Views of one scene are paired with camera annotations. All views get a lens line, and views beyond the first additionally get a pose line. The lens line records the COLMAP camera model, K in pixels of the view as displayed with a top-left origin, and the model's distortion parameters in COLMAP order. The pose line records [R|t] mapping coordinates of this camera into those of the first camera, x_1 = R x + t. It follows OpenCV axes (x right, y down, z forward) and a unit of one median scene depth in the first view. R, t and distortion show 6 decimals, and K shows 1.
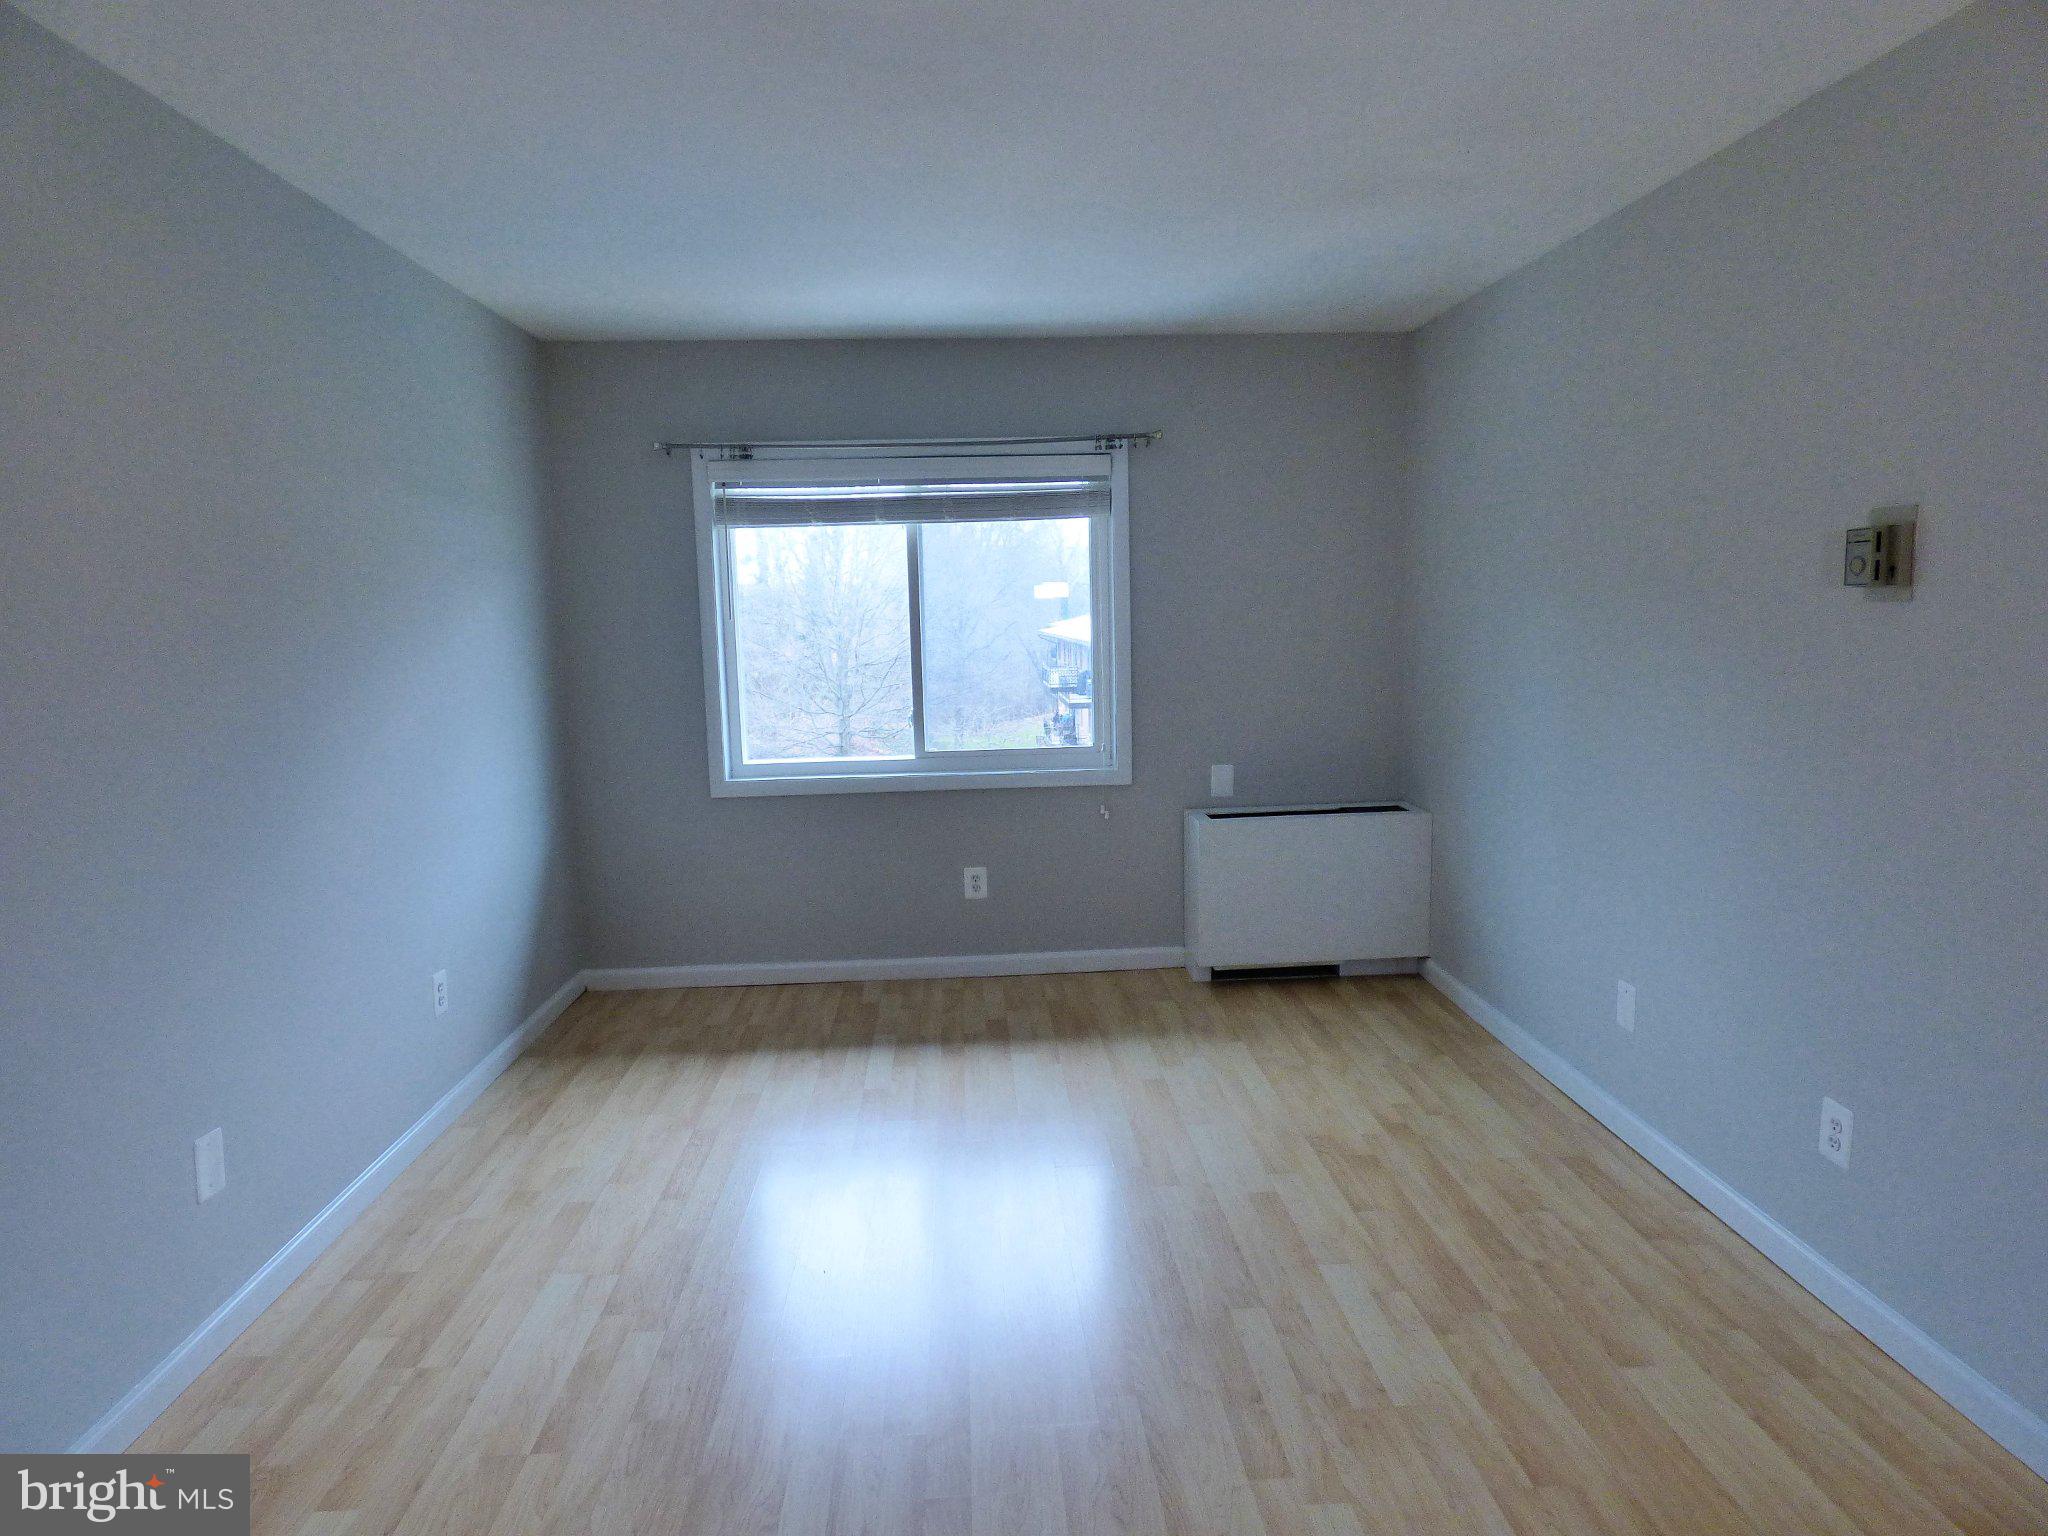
lens RADIAL K [[1226.6, 0, 1028.9], [0, 1226.6, 765.9], [0, 0, 1]] dist [-0.013295, 0.000675]
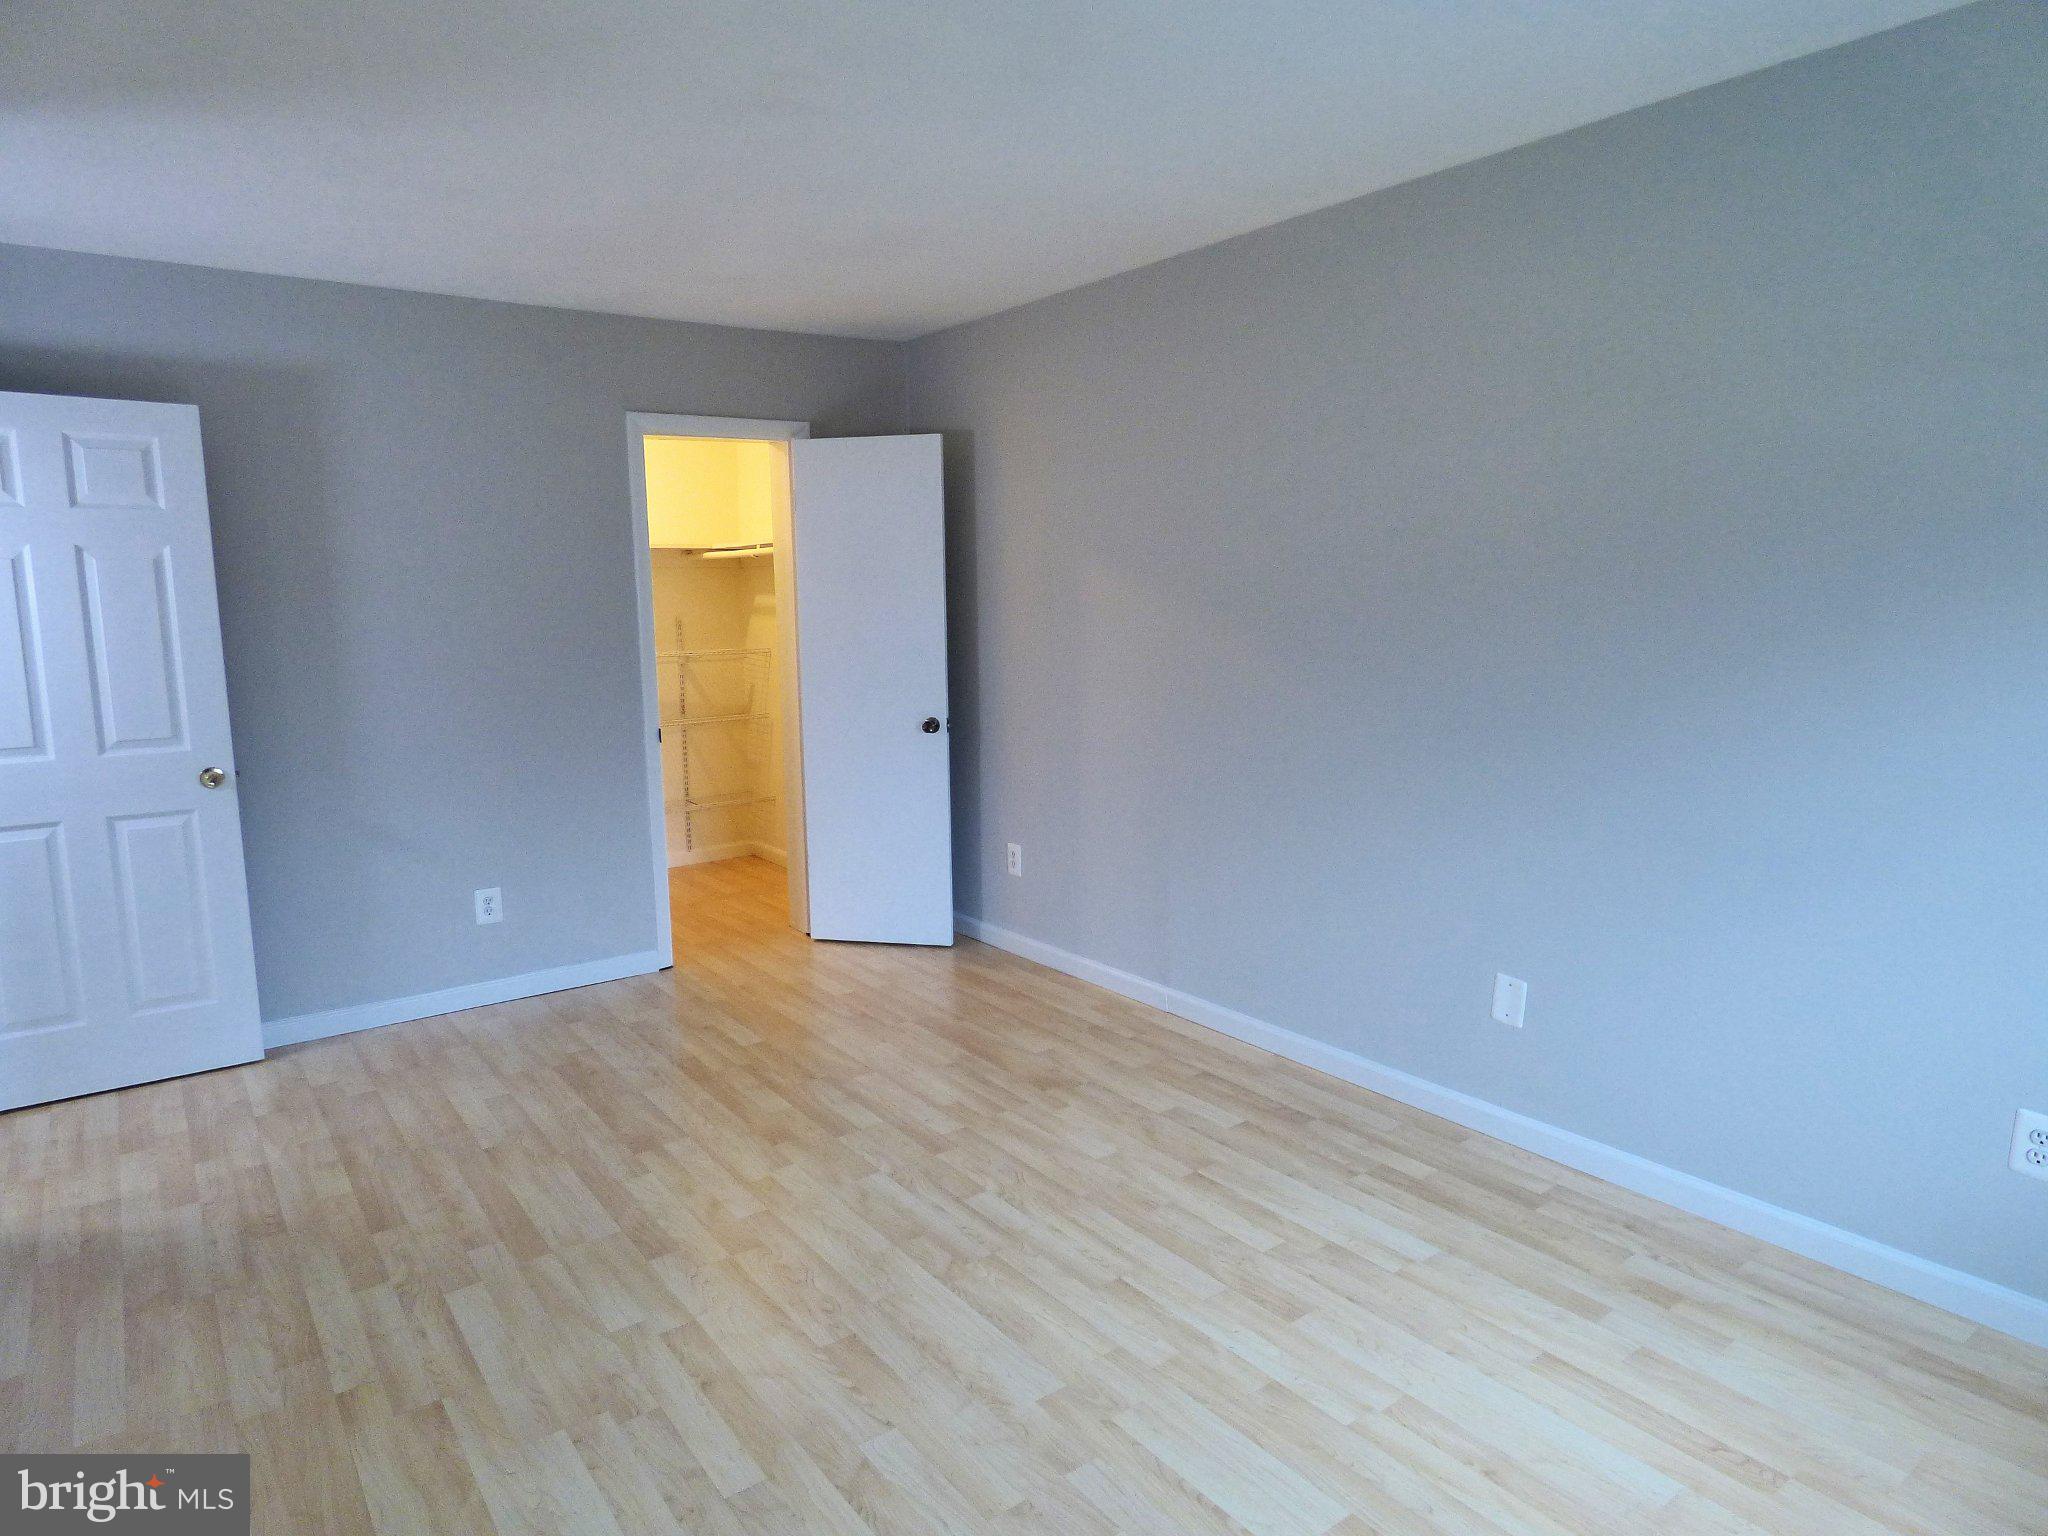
lens RADIAL K [[1226.6, 0, 1028.9], [0, 1226.6, 765.9], [0, 0, 1]] dist [-0.013295, 0.000675]
pose [[-0.833673, 0.112517, -0.540675, 0.220646], [-0.034645, 0.966441, 0.254541, -0.117000], [0.551171, 0.230935, -0.801798, 0.897738]]
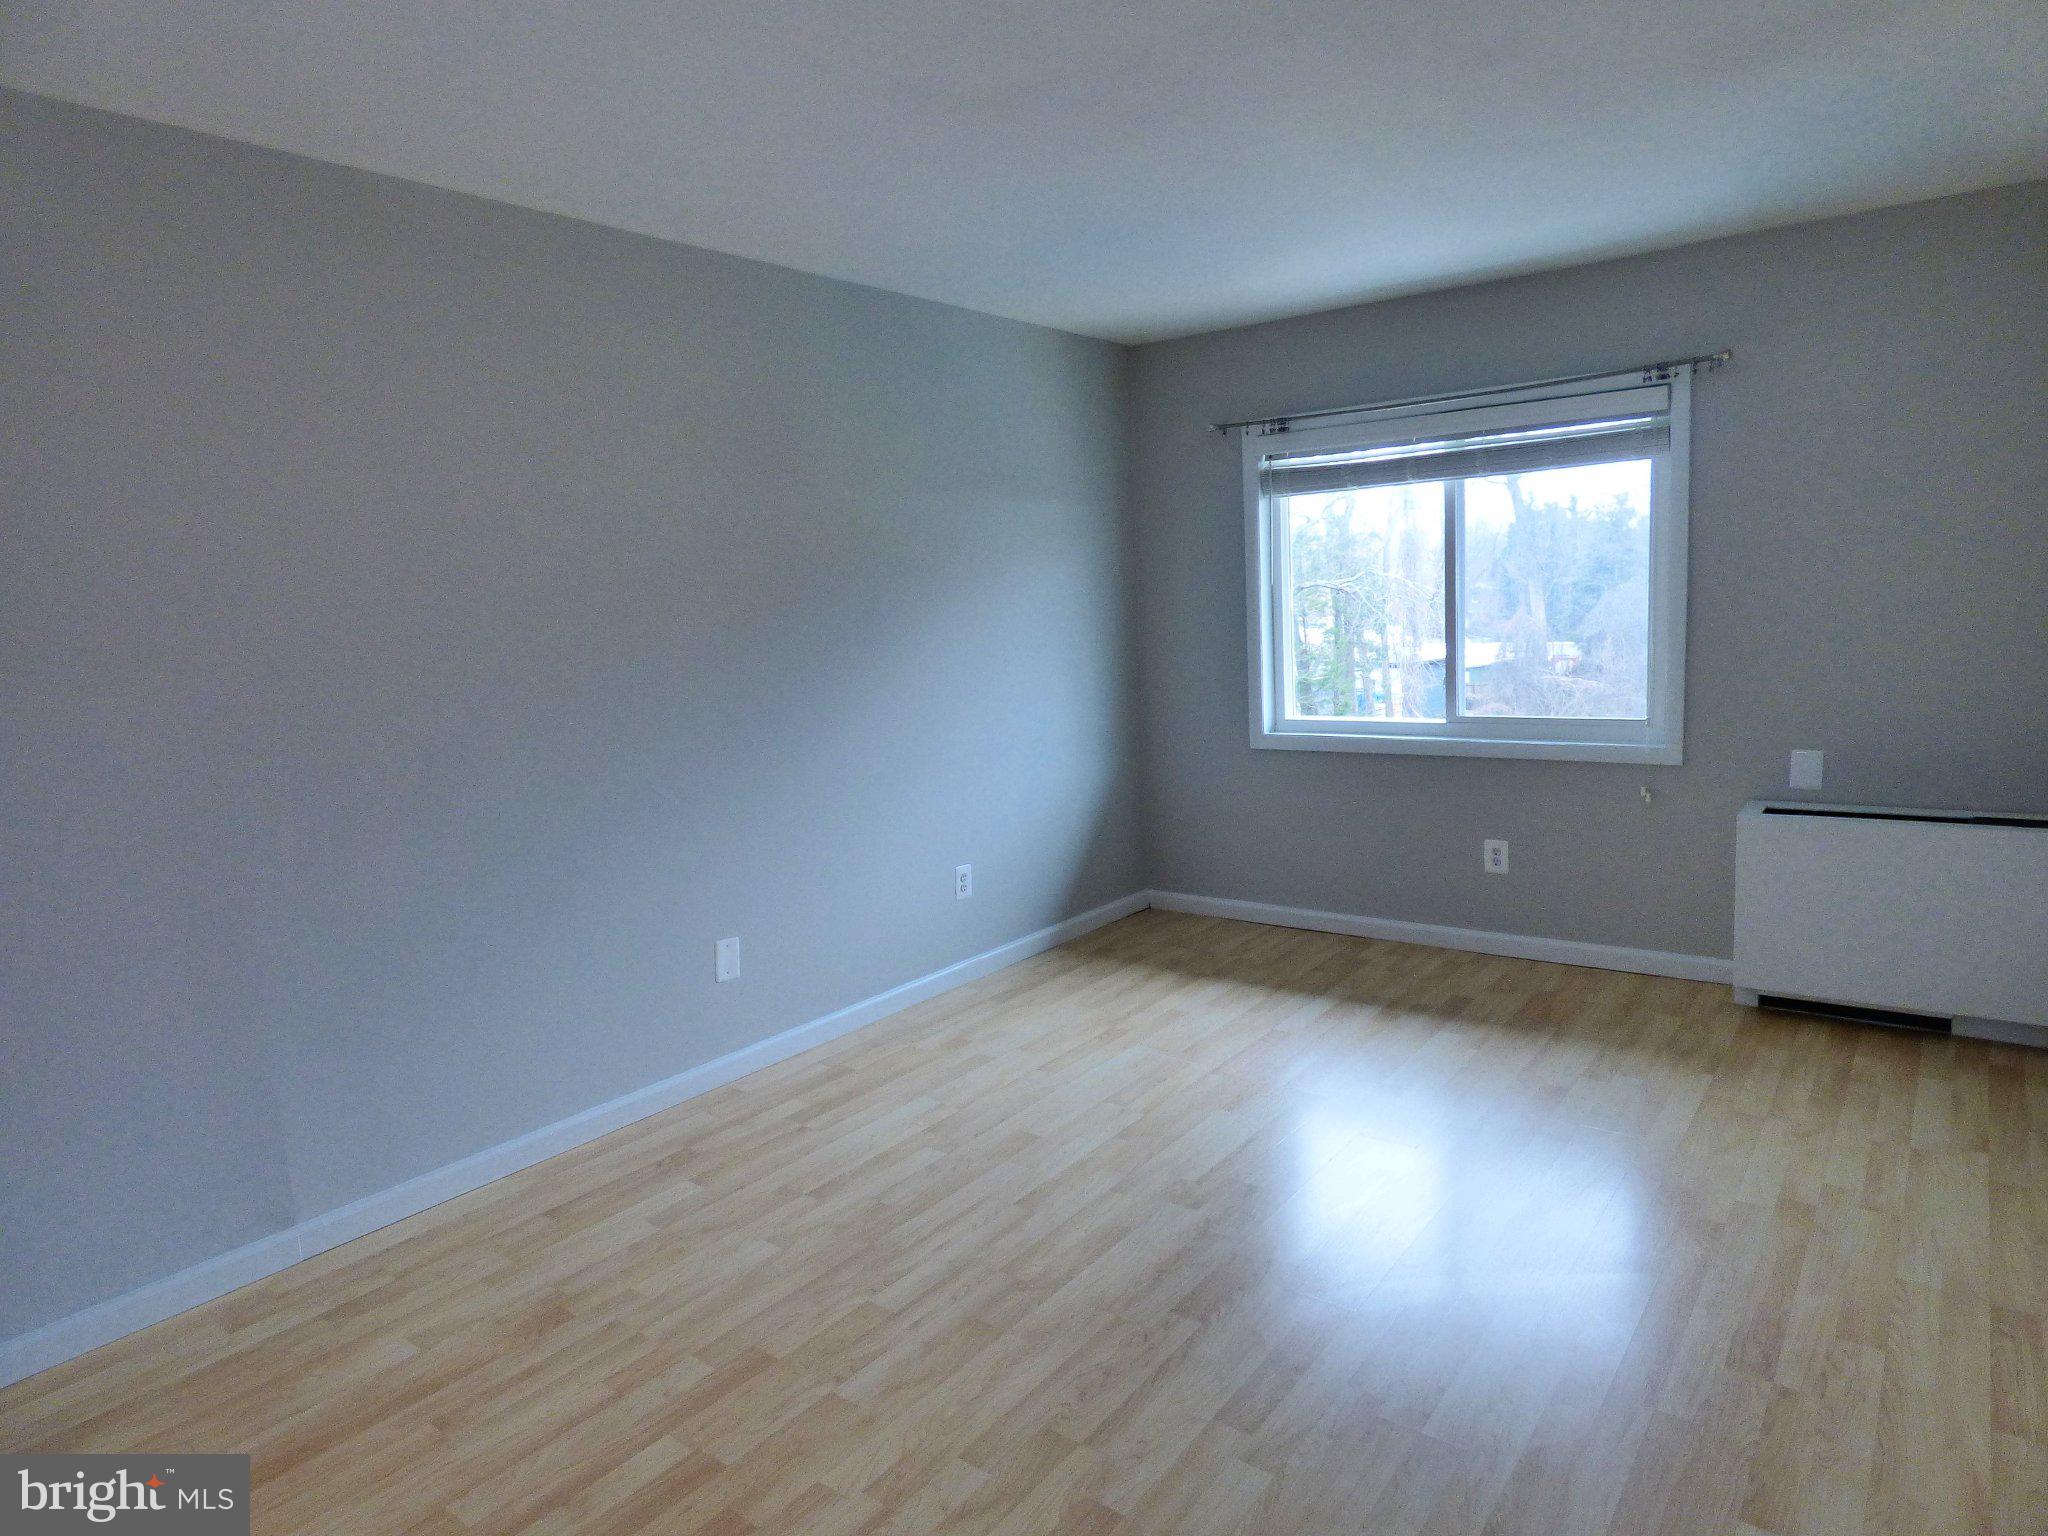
lens RADIAL K [[1226.6, 0, 1028.9], [0, 1226.6, 765.9], [0, 0, 1]] dist [-0.013295, 0.000675]
pose [[0.757107, 0.076725, -0.648770, 0.309563], [-0.051805, 0.997003, 0.057453, -0.011067], [0.651234, -0.009888, 0.758813, 0.046698]]
